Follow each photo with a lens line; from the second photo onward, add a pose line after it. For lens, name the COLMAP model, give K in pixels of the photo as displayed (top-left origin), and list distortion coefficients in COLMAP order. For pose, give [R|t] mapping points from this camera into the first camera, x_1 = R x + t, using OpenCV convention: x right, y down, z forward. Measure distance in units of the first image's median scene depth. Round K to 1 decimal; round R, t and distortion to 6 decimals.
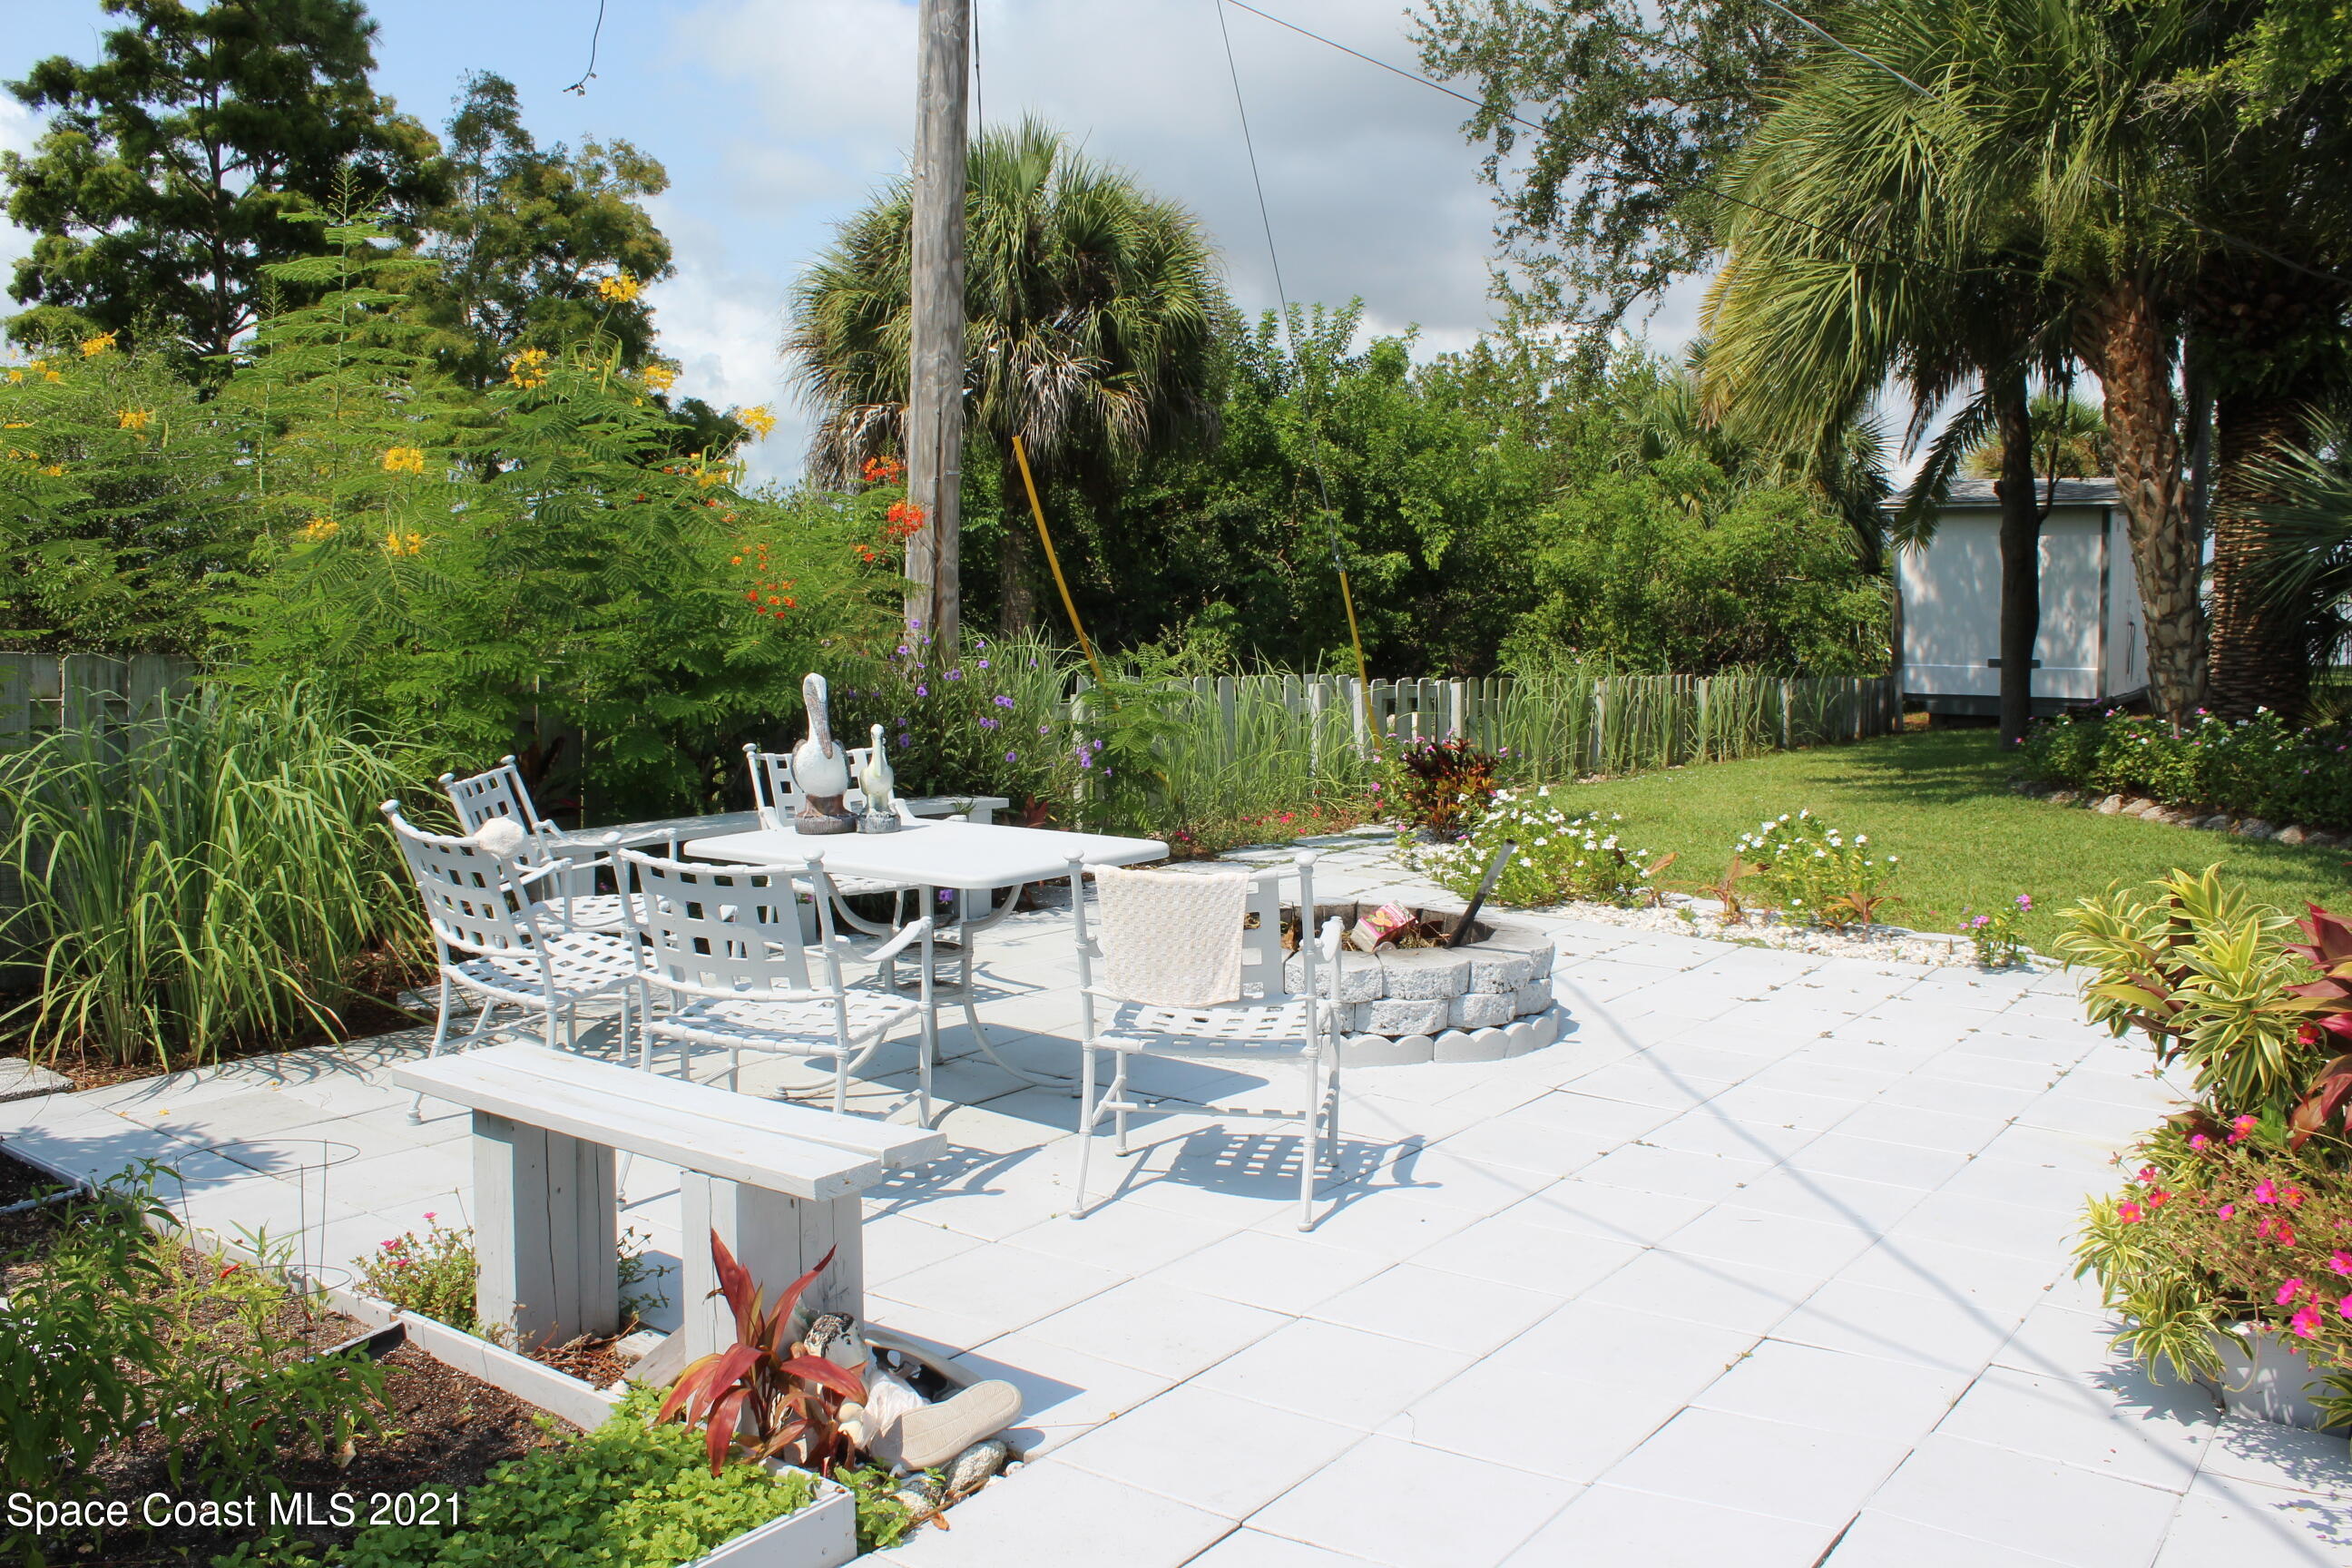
lens RADIAL K [[1969.9, 0, 1174.1], [0, 1969.9, 781.1], [0, 0, 1]] dist [-0.166677, 0.152433]
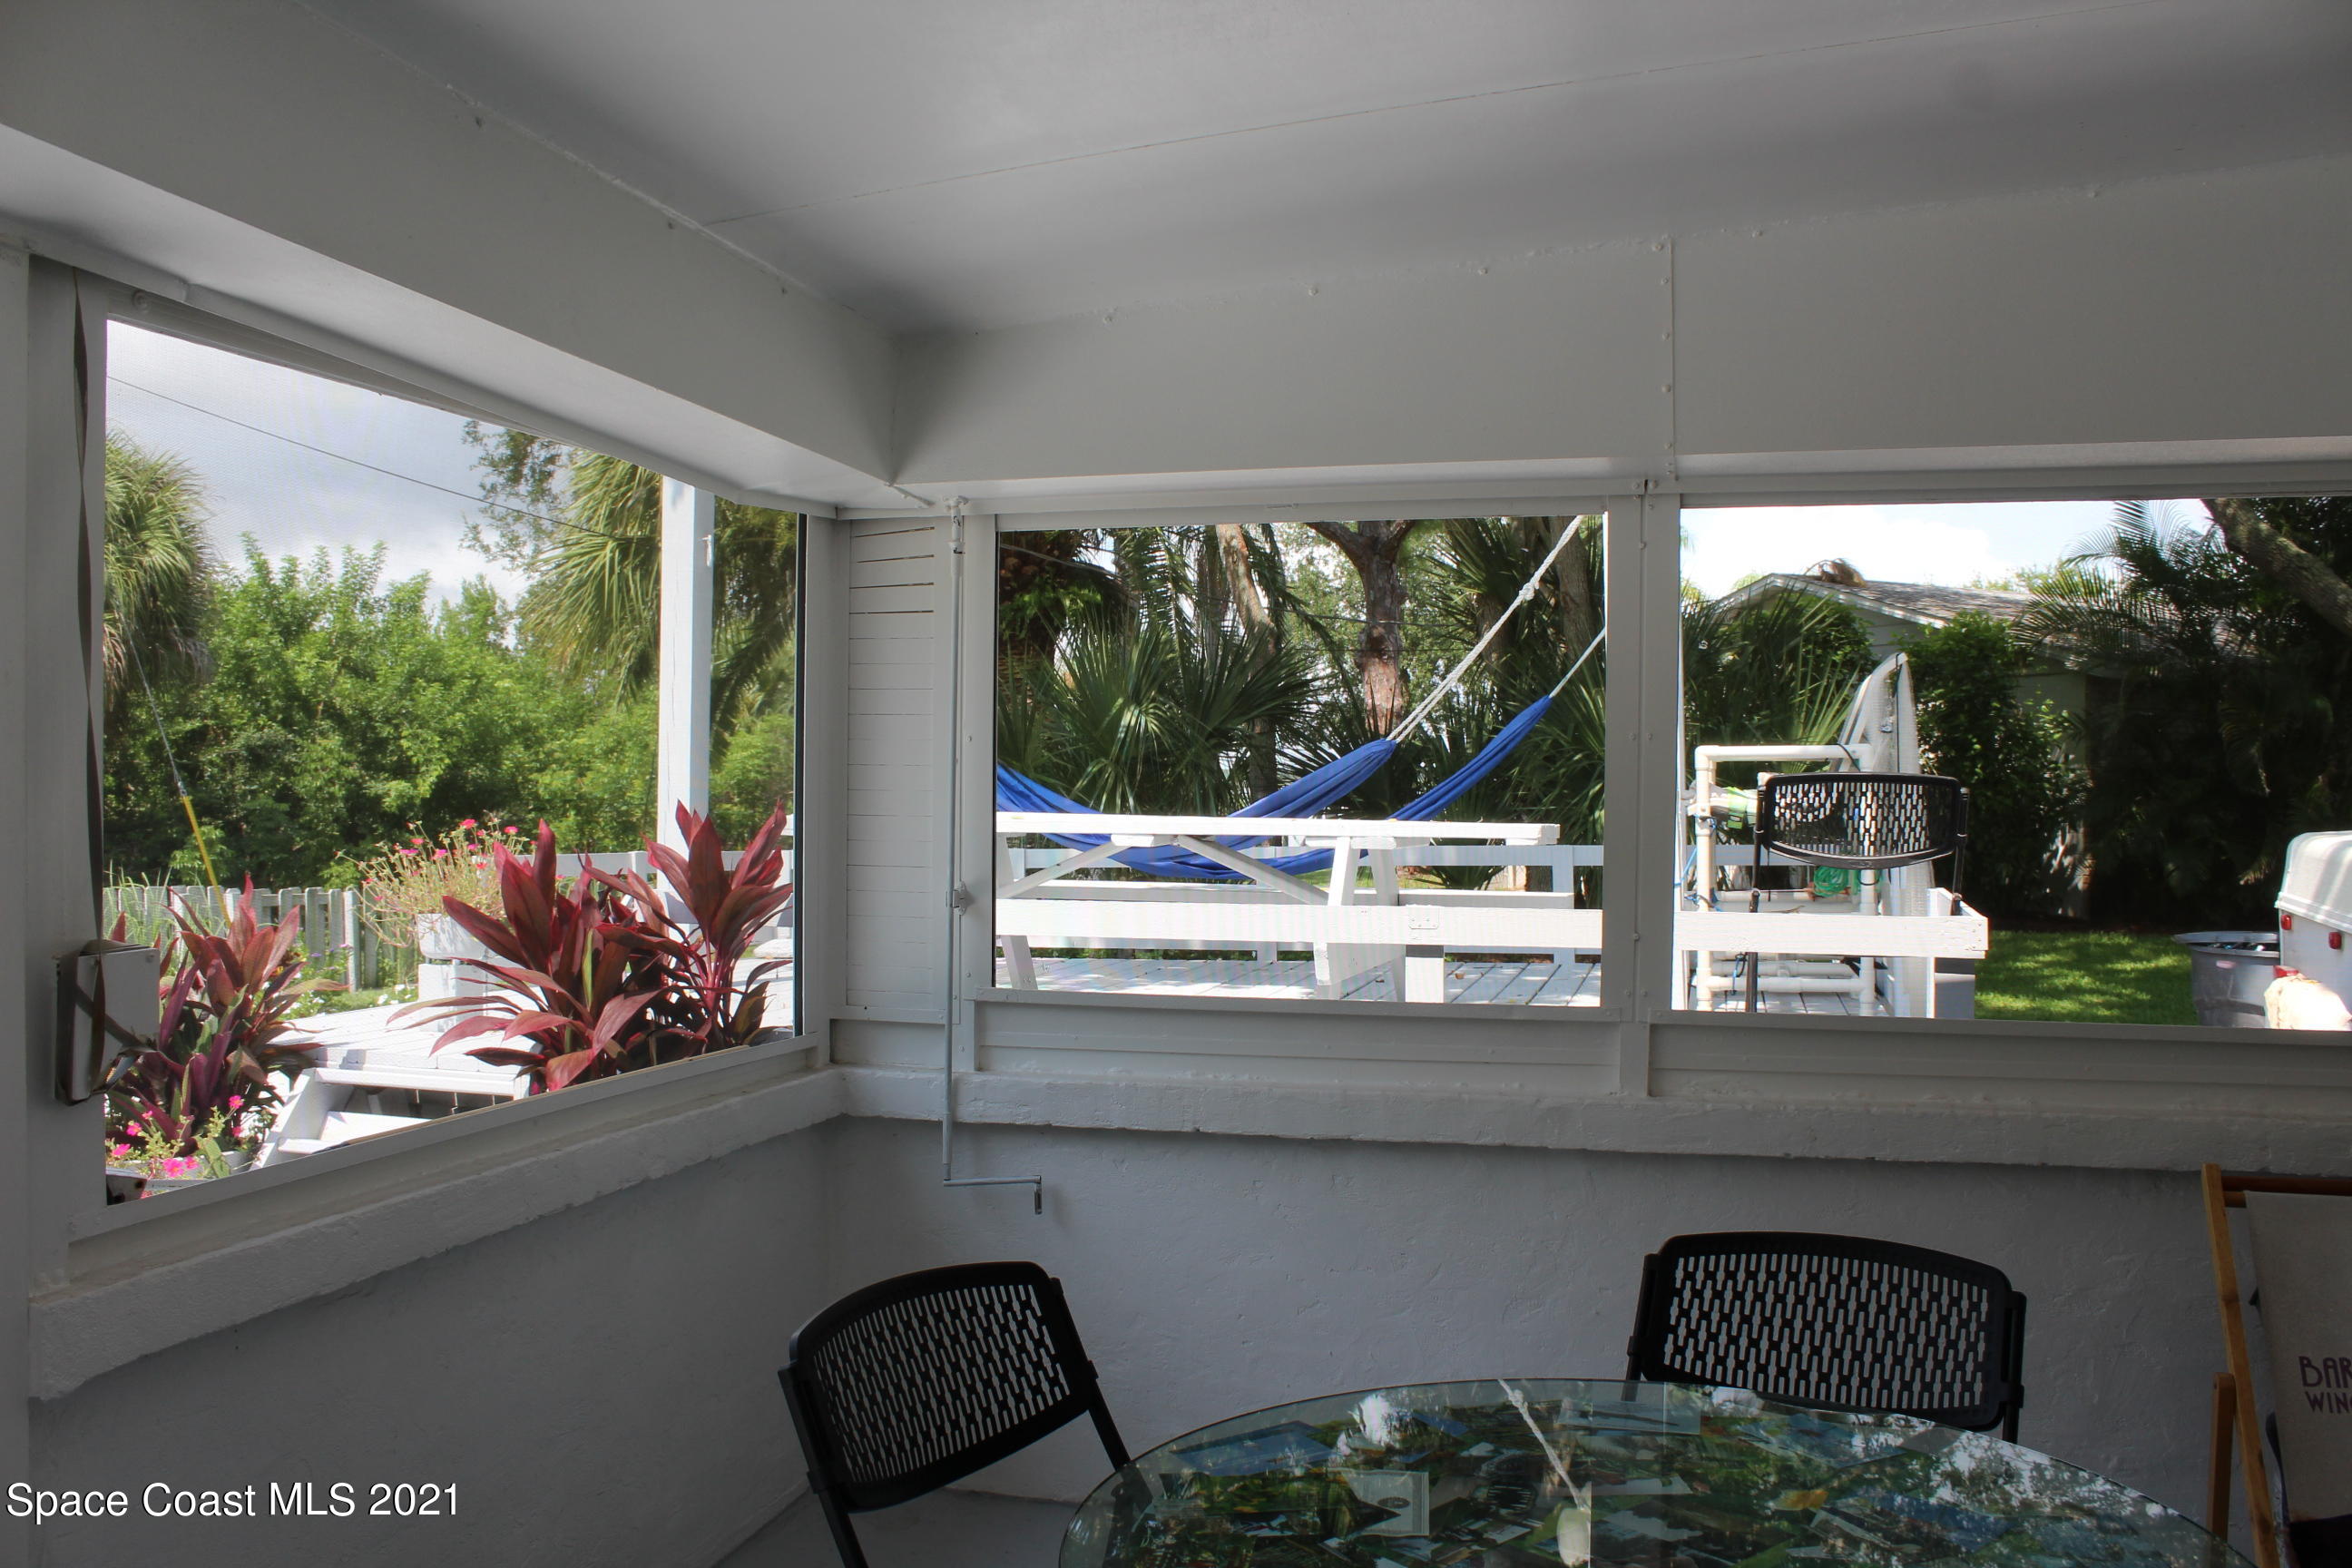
lens RADIAL K [[1969.9, 0, 1182.7], [0, 1969.9, 835.6], [0, 0, 1]] dist [-0.166677, 0.152433]
pose [[0.933250, -0.018826, 0.358734, 0.134057], [0.049225, 0.995907, -0.075797, 0.017433], [-0.355839, 0.088396, 0.930357, -0.145870]]
